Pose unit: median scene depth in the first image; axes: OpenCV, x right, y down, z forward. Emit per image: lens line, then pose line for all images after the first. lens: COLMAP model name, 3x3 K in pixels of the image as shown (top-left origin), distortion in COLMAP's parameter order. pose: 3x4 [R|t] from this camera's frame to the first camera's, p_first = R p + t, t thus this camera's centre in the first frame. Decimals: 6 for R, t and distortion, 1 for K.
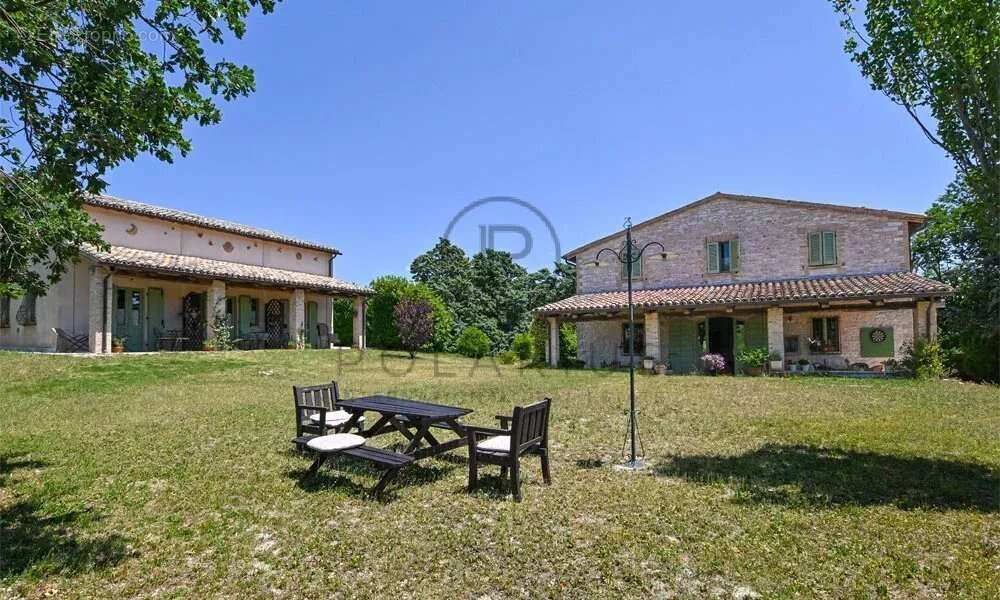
lens RADIAL K [[515.5, 0, 494.6], [0, 515.5, 319.7], [0, 0, 1]] dist [-0.005319, -0.000210]
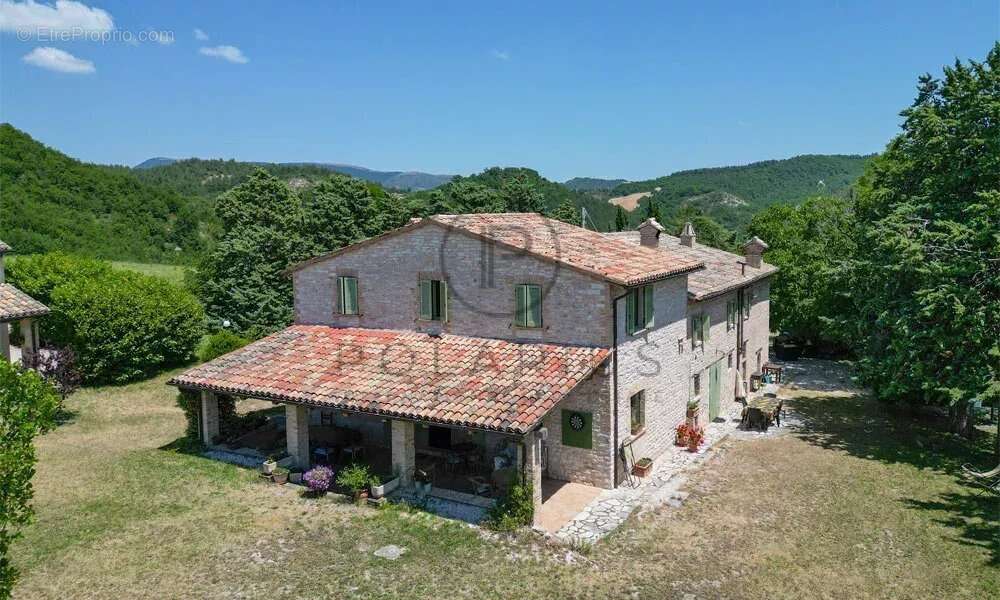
lens RADIAL K [[725.9, 0, 552.1], [0, 725.9, 263.6], [0, 0, 1]] dist [0.076757, -0.079308]
pose [[0.999956, -0.001351, 0.009334, 0.598714], [0.000104, 0.991207, 0.132320, -0.317266], [-0.009430, -0.132313, 0.991163, -0.093895]]
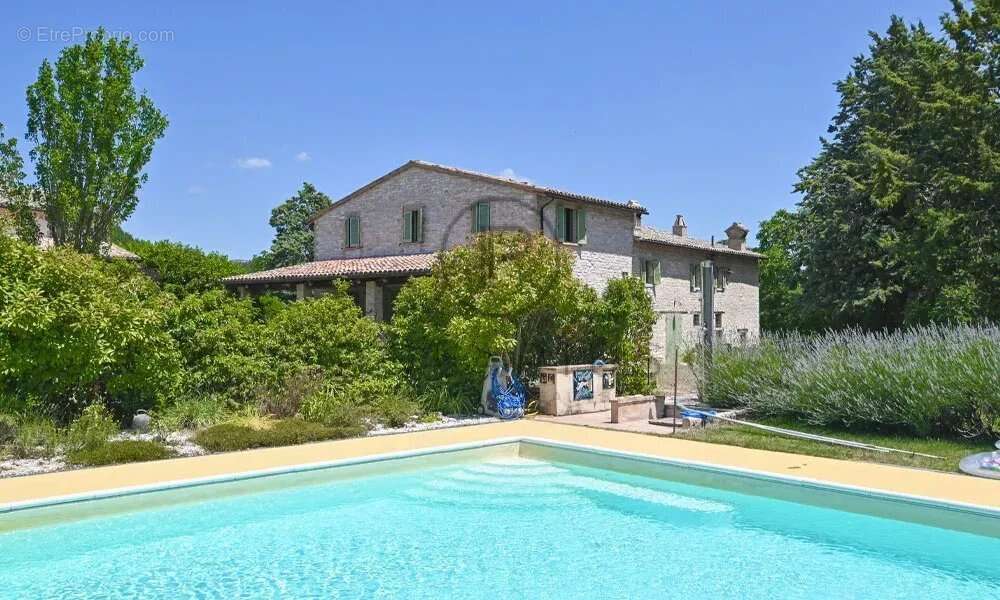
lens RADIAL K [[841.0, 0, 504.7], [0, 841.0, 279.3], [0, 0, 1]] dist [0.003765, 0.005989]
pose [[0.985740, 0.001218, -0.168270, 0.868219], [0.000298, 0.999960, 0.008981, -0.033539], [0.168274, -0.008903, 0.985700, -0.555375]]
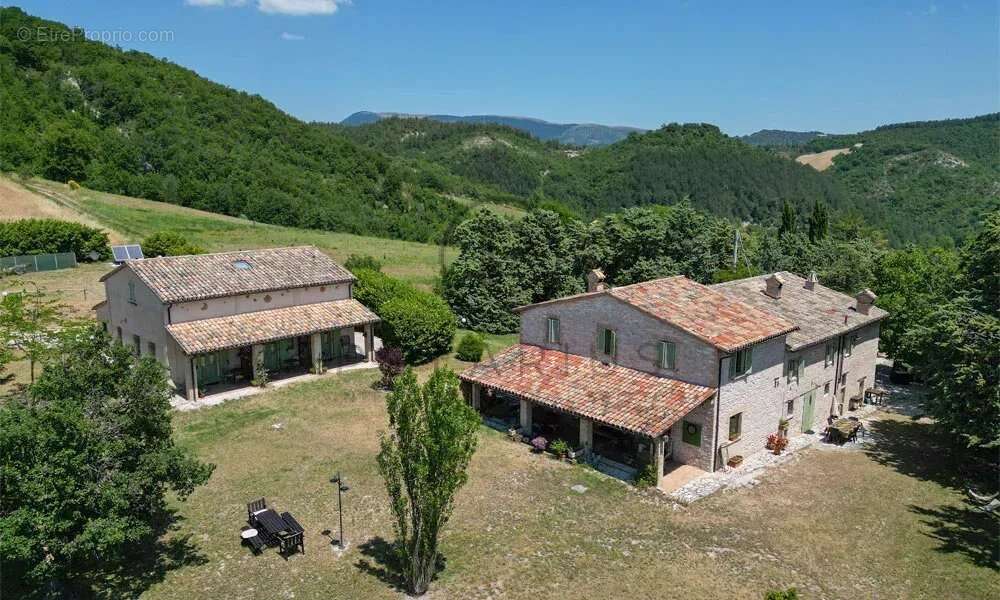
lens RADIAL K [[725.9, 0, 501.7], [0, 725.9, 300.1], [0, 0, 1]] dist [0.076757, -0.079308]
pose [[0.957498, 0.067482, -0.280436, 0.672666], [0.003210, 0.969695, 0.244297, -0.643002], [0.288423, -0.234814, 0.928264, -0.688210]]
